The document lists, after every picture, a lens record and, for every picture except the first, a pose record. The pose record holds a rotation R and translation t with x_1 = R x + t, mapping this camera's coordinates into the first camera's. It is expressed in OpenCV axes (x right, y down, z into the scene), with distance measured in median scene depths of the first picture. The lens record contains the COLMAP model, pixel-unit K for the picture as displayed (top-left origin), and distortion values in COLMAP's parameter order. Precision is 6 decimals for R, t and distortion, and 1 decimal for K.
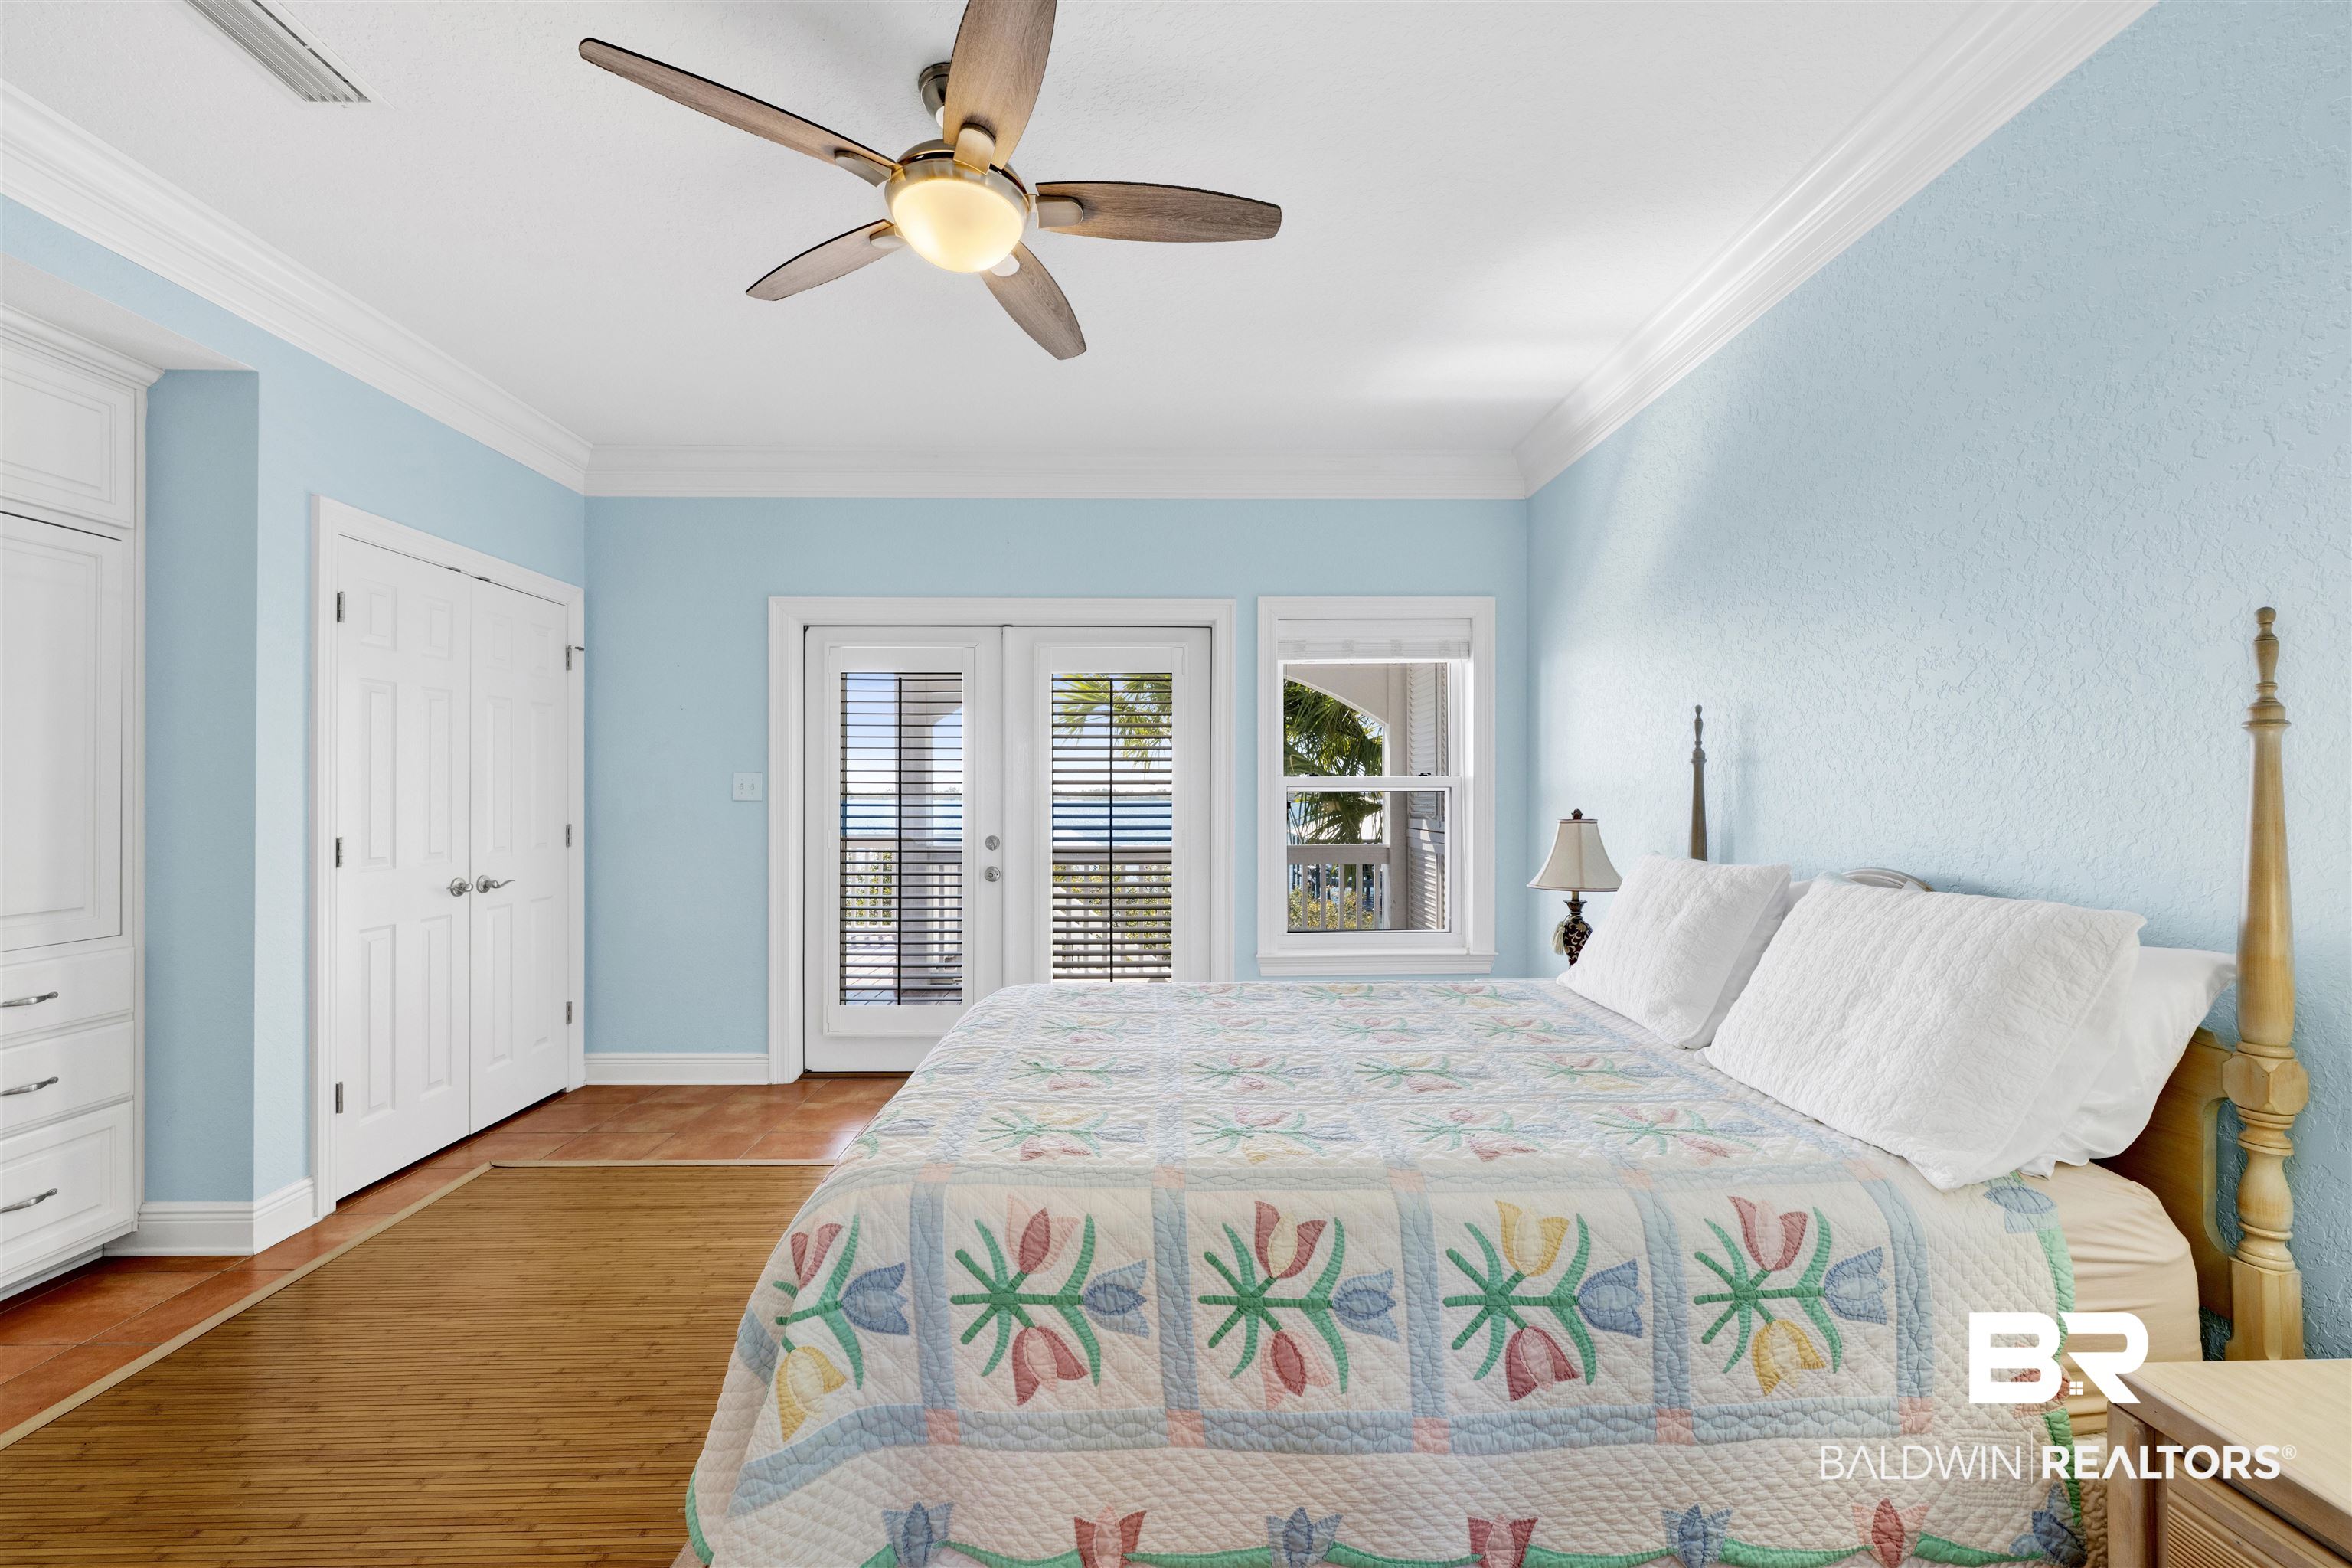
lens RADIAL K [[946.0, 0, 1174.6], [0, 946.0, 788.3], [0, 0, 1]] dist [-0.000796, -0.000045]
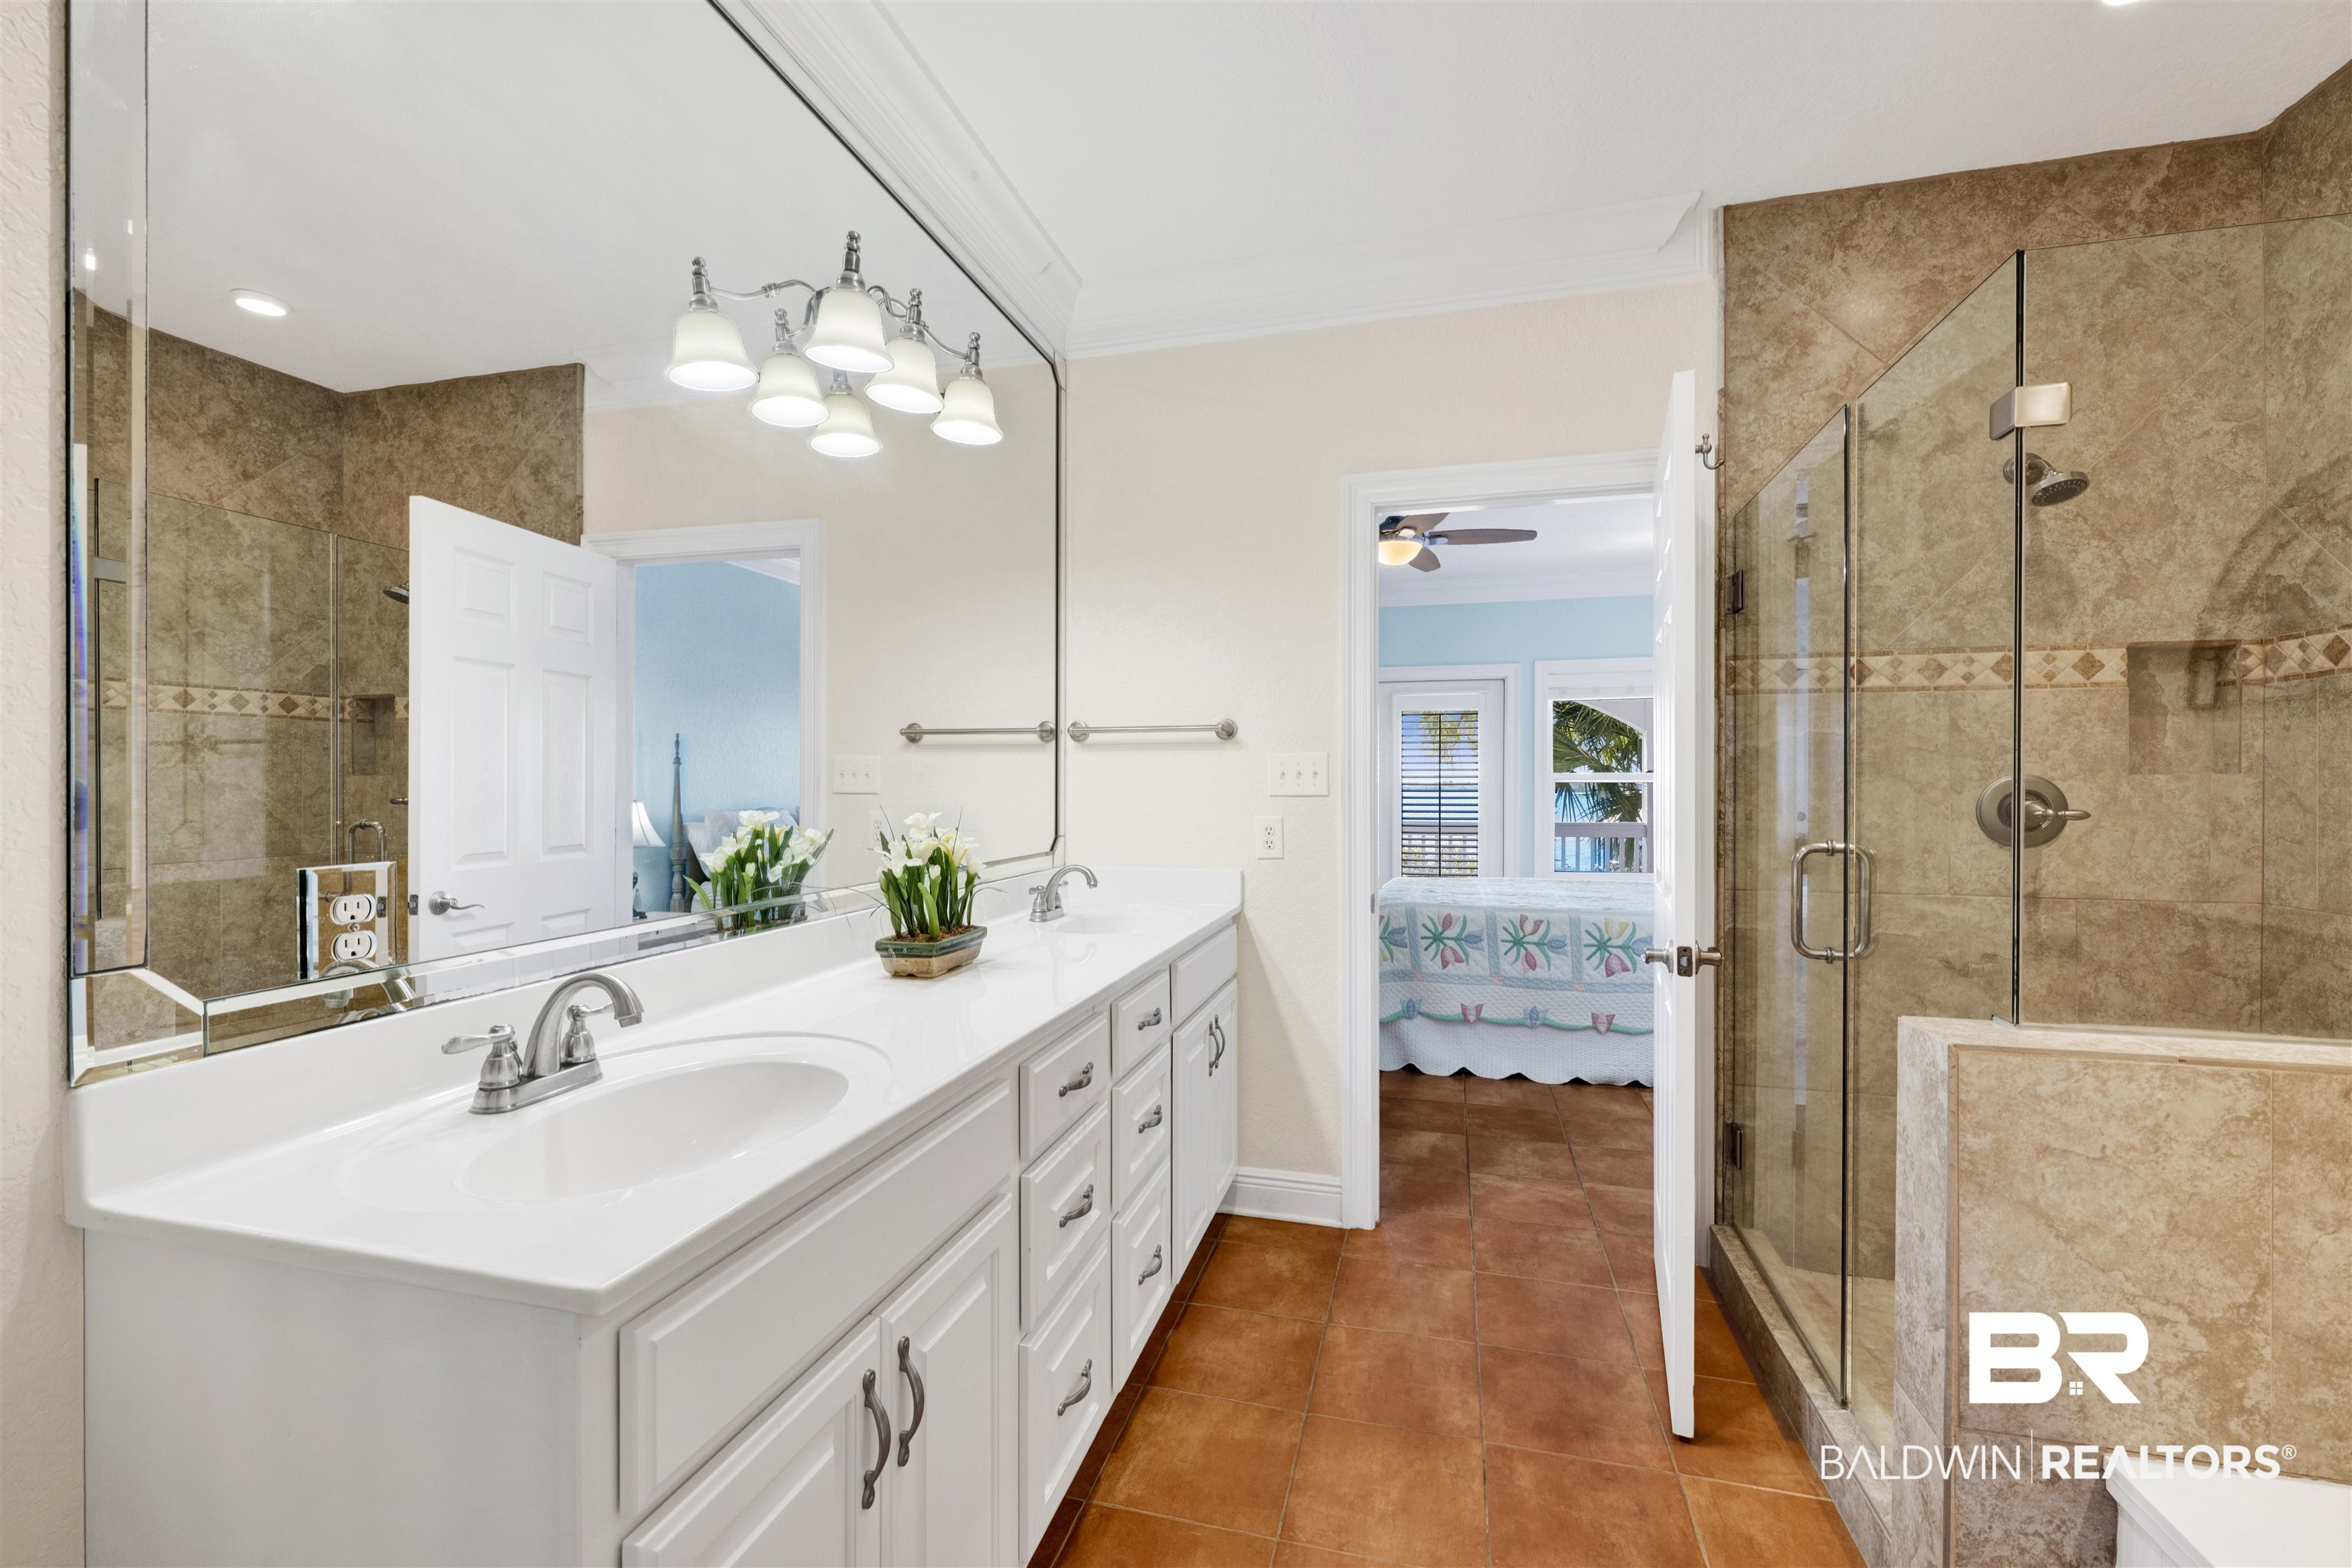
lens RADIAL K [[946.0, 0, 1166.3], [0, 946.0, 789.0], [0, 0, 1]] dist [-0.000796, -0.000045]
pose [[0.955152, 0.003017, -0.296101, -0.110324], [0.000407, 0.999934, 0.011501, -0.012275], [0.296116, -0.011105, 0.955087, -2.395284]]
